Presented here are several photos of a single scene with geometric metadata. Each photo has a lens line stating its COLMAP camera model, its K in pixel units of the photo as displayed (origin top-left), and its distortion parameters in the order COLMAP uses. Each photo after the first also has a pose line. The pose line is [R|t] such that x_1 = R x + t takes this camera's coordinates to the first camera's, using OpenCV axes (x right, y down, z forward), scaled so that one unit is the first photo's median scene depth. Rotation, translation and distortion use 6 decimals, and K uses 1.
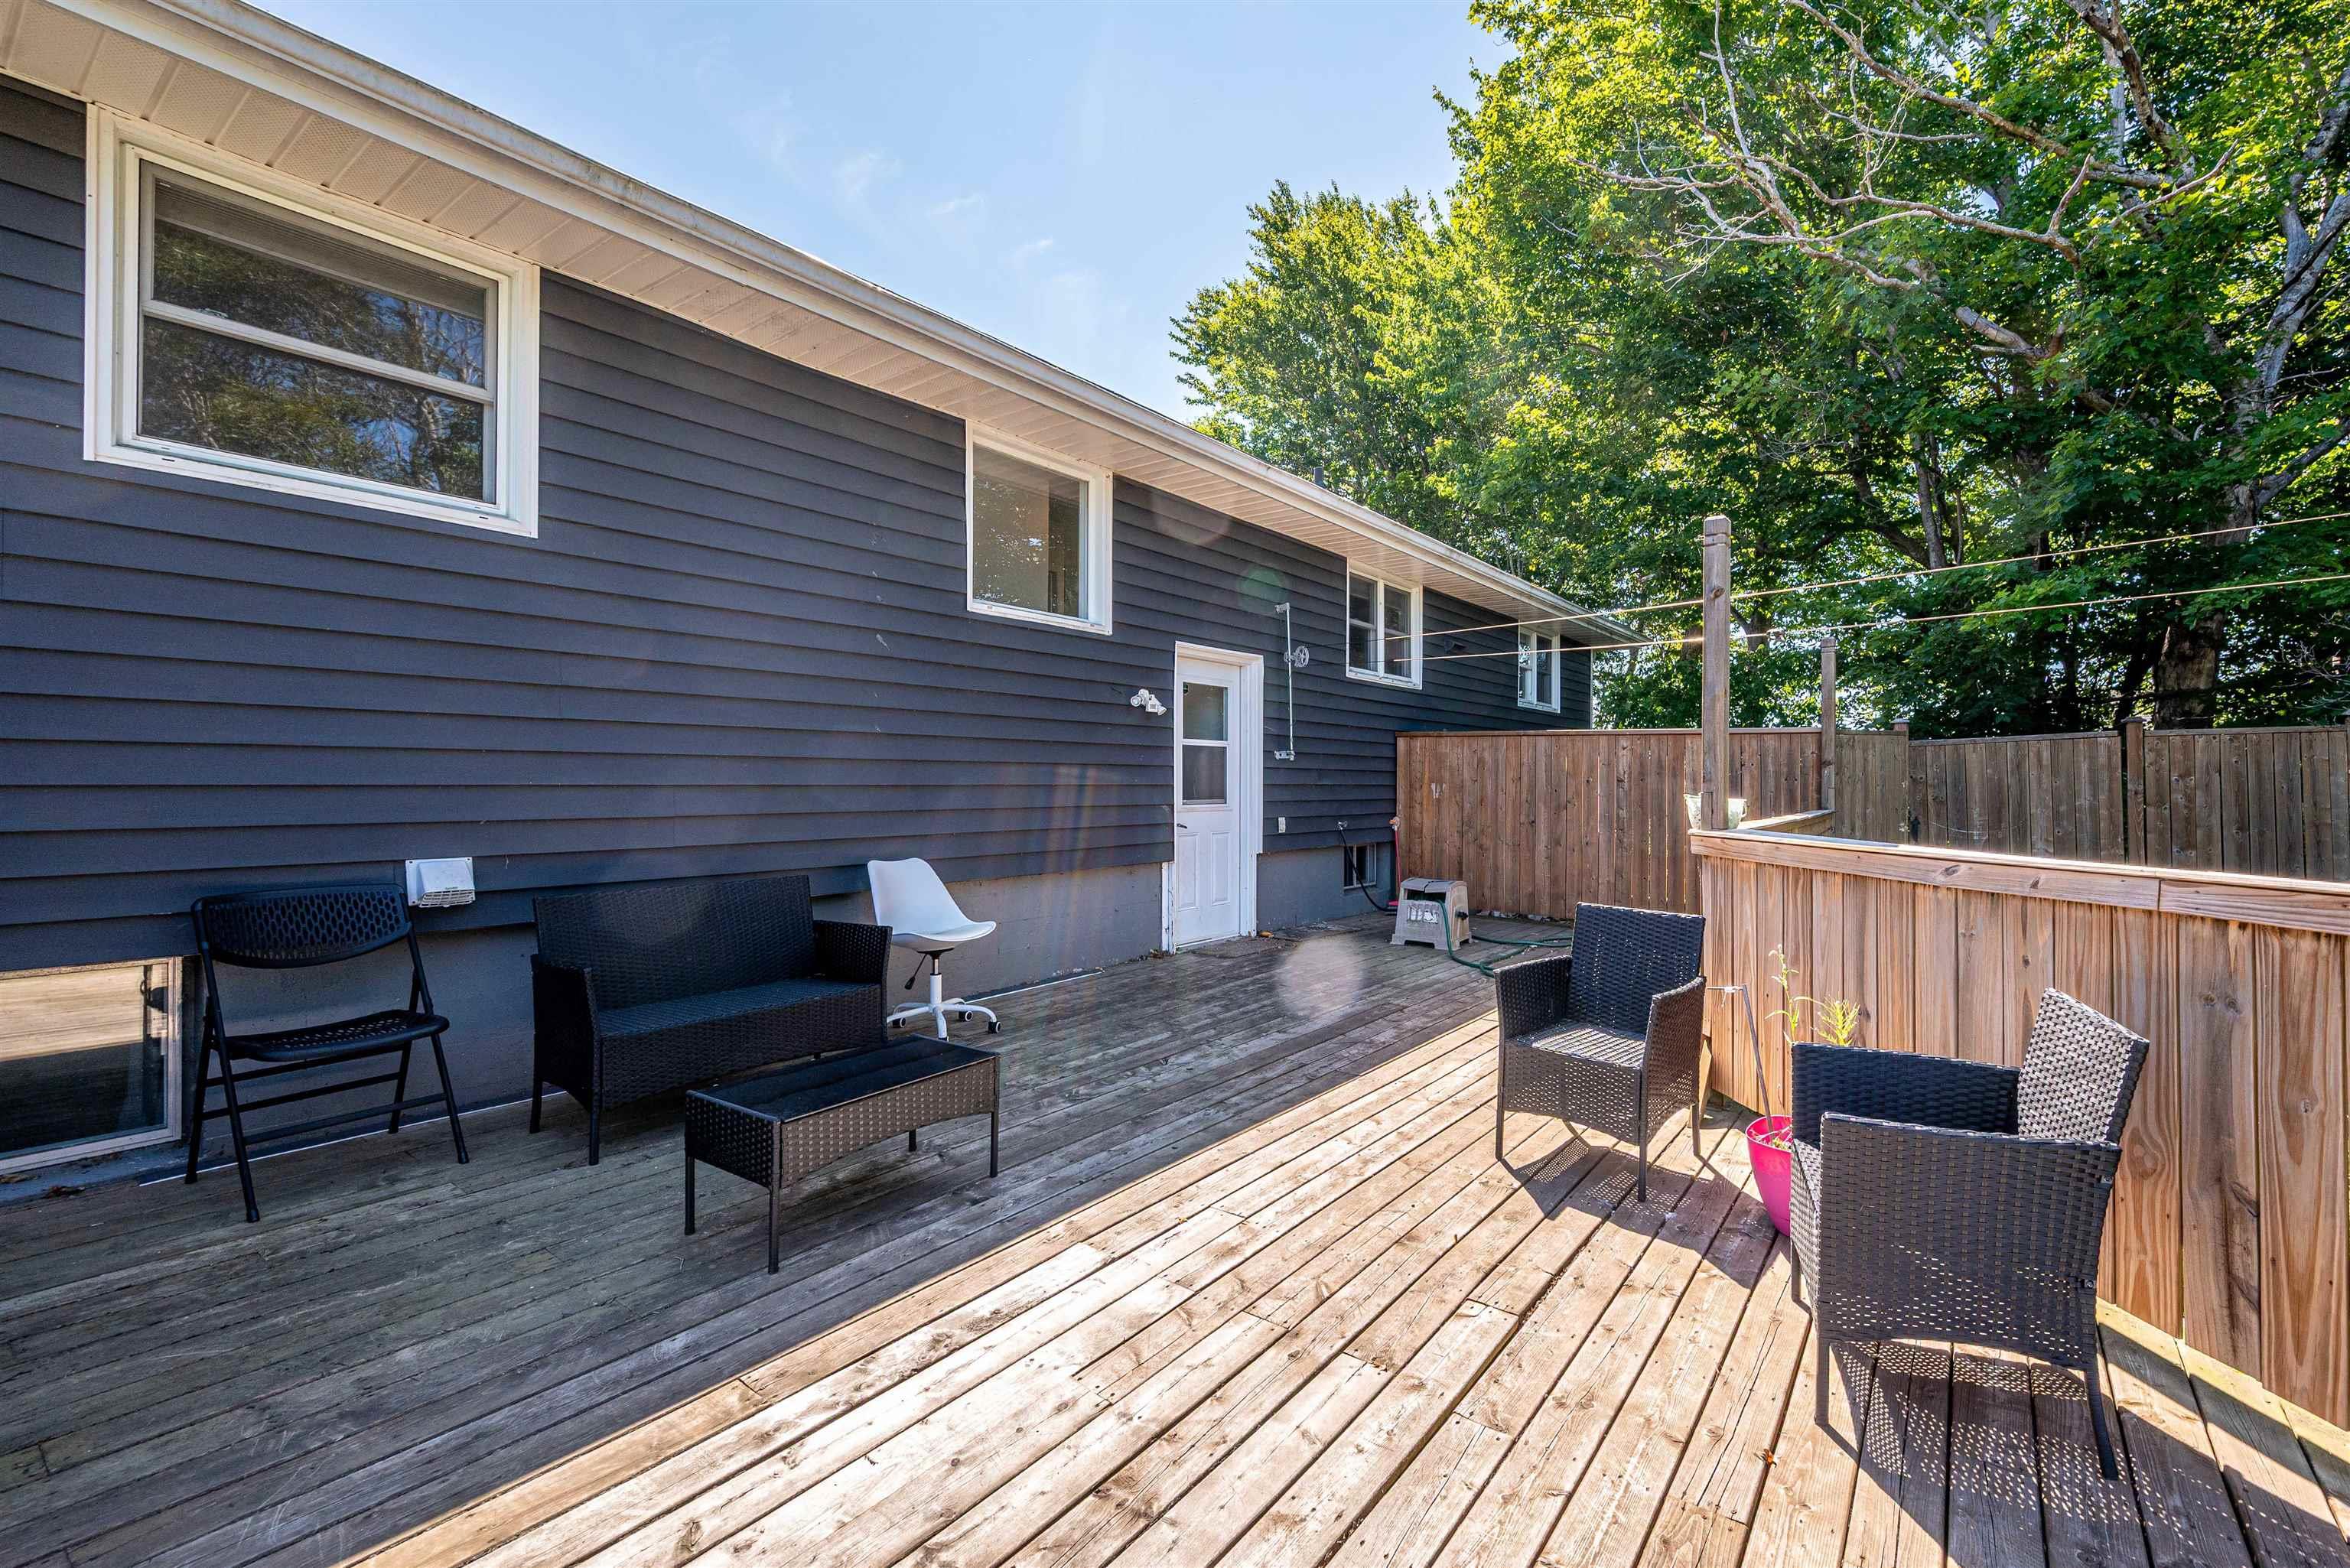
lens RADIAL K [[931.9, 0, 1266.2], [0, 931.9, 779.0], [0, 0, 1]] dist [-0.001404, -0.000347]
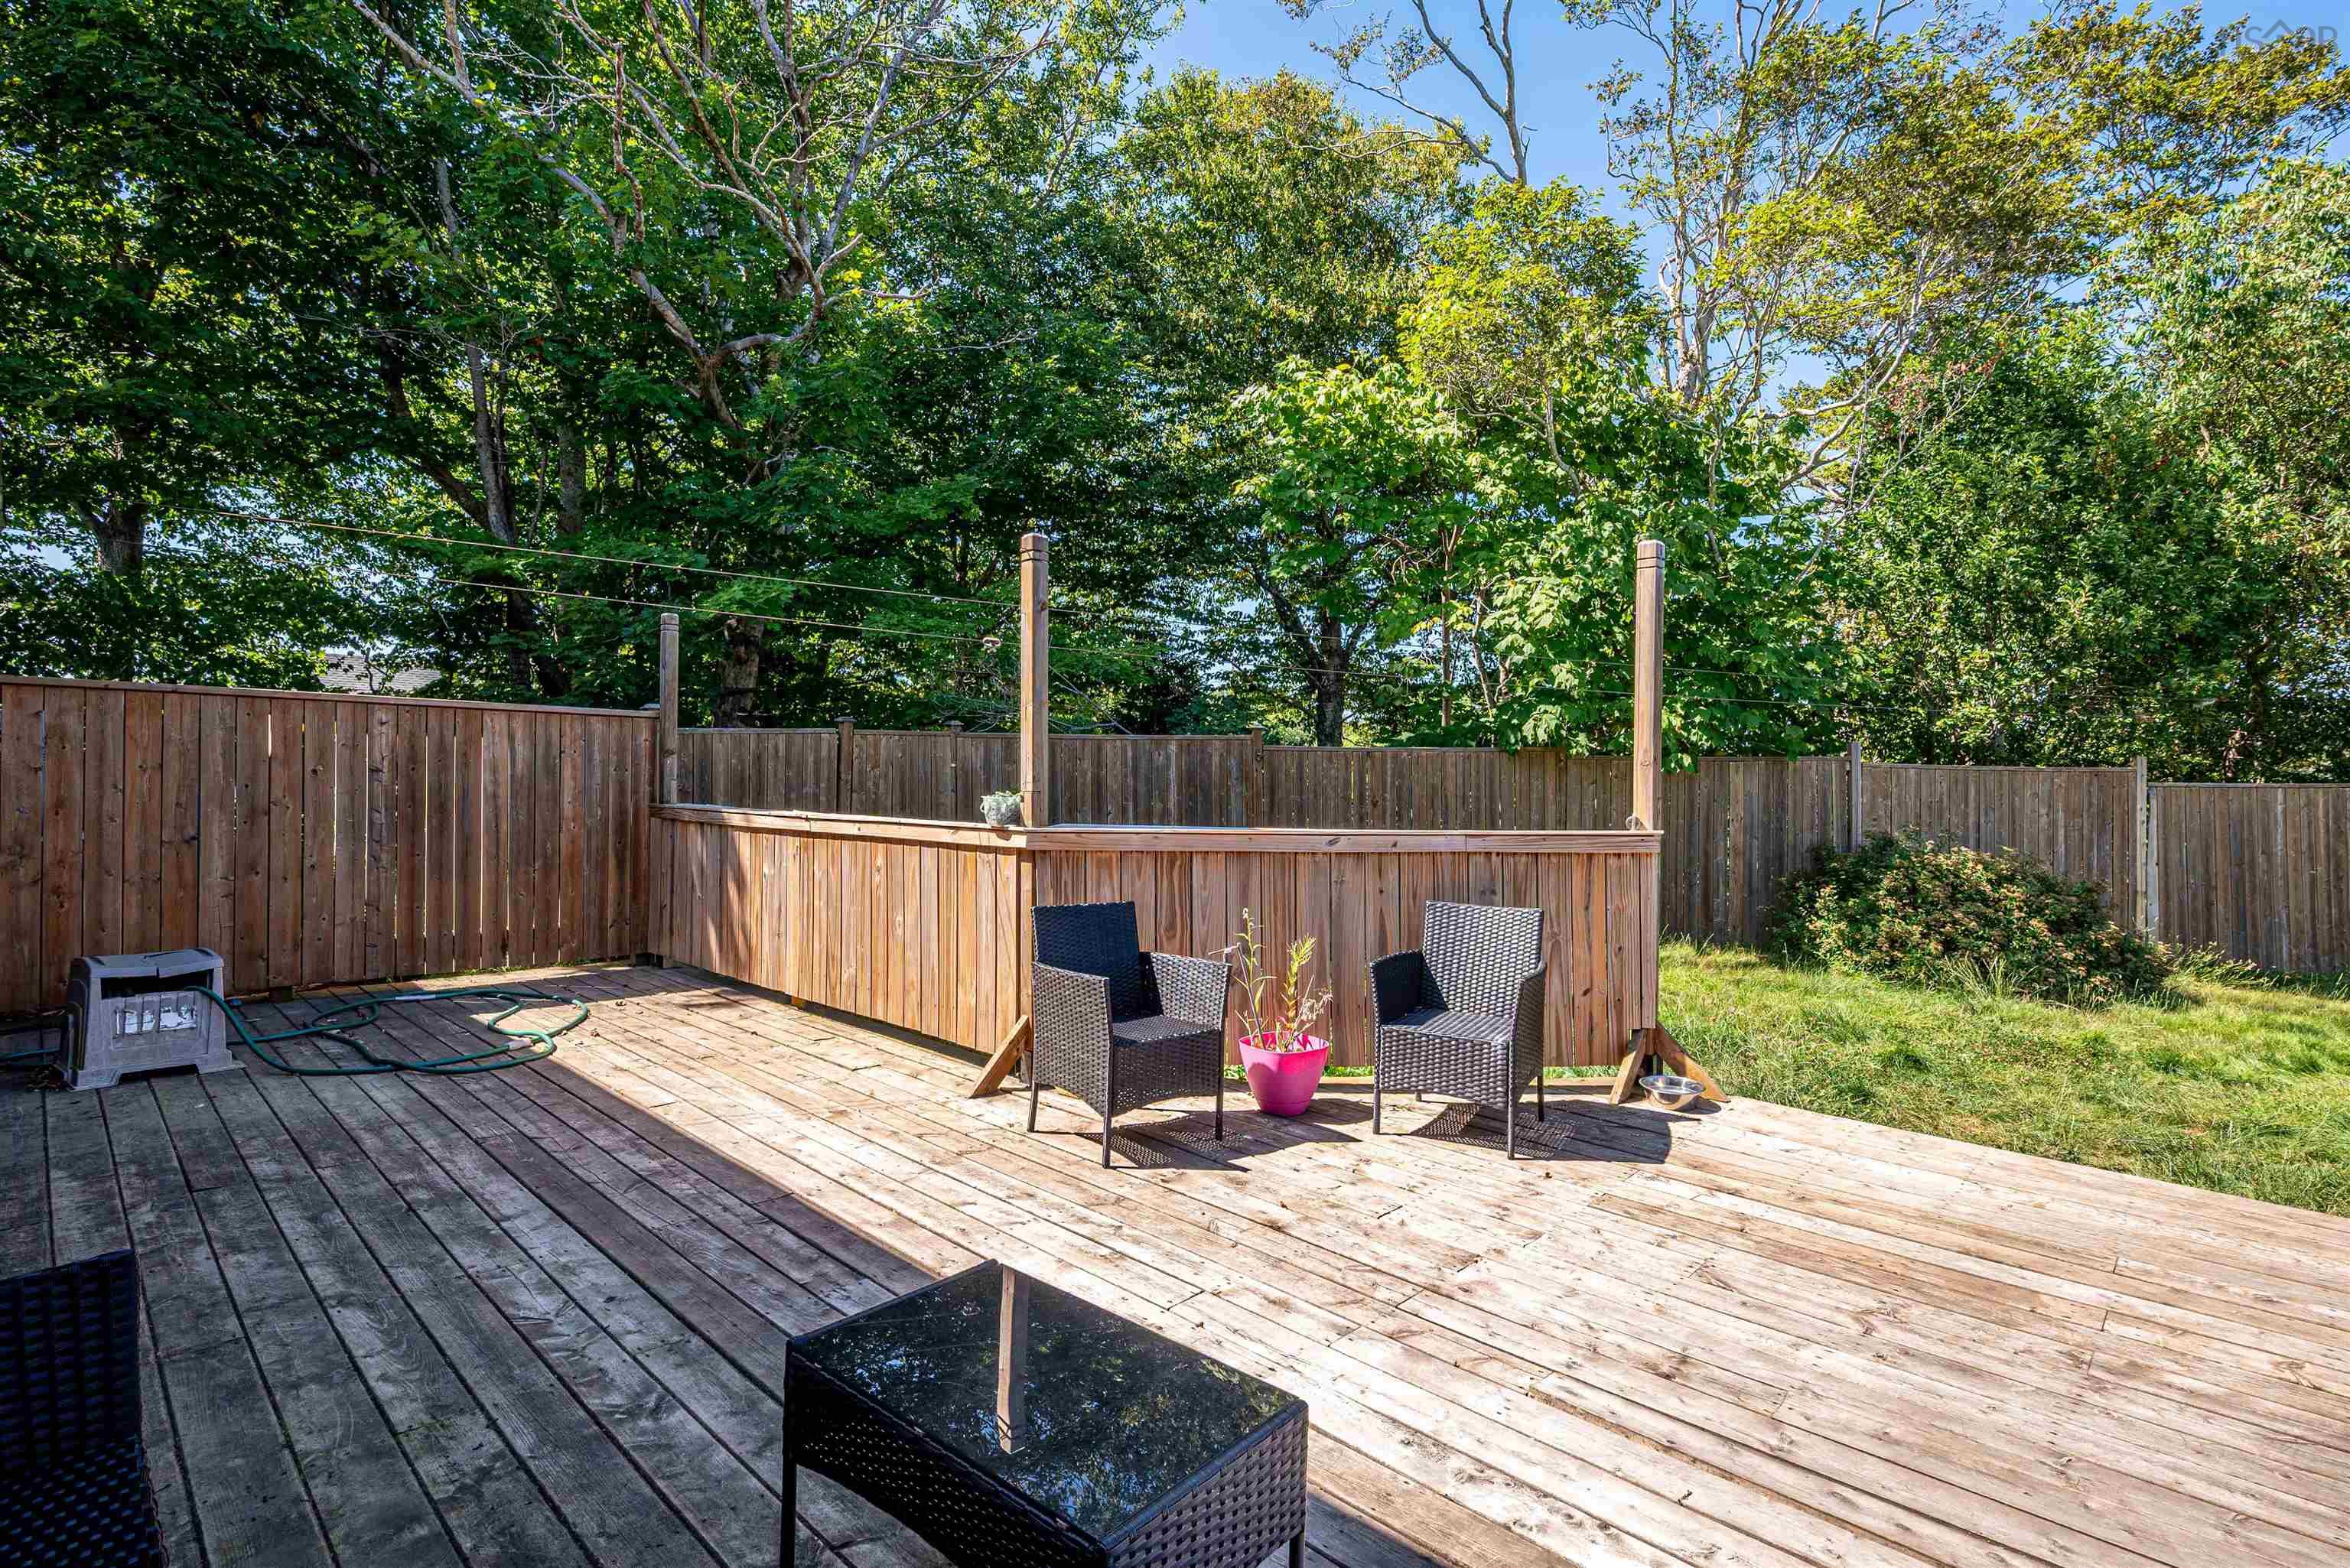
lens RADIAL K [[1154.5, 0, 1174.5], [0, 1154.5, 778.3], [0, 0, 1]] dist [0.015000, -0.000859]
pose [[0.154571, 0.001399, 0.987981, -0.750986], [-0.014730, 0.999891, 0.000889, -0.002844], [-0.987872, -0.014690, 0.154575, 0.600386]]
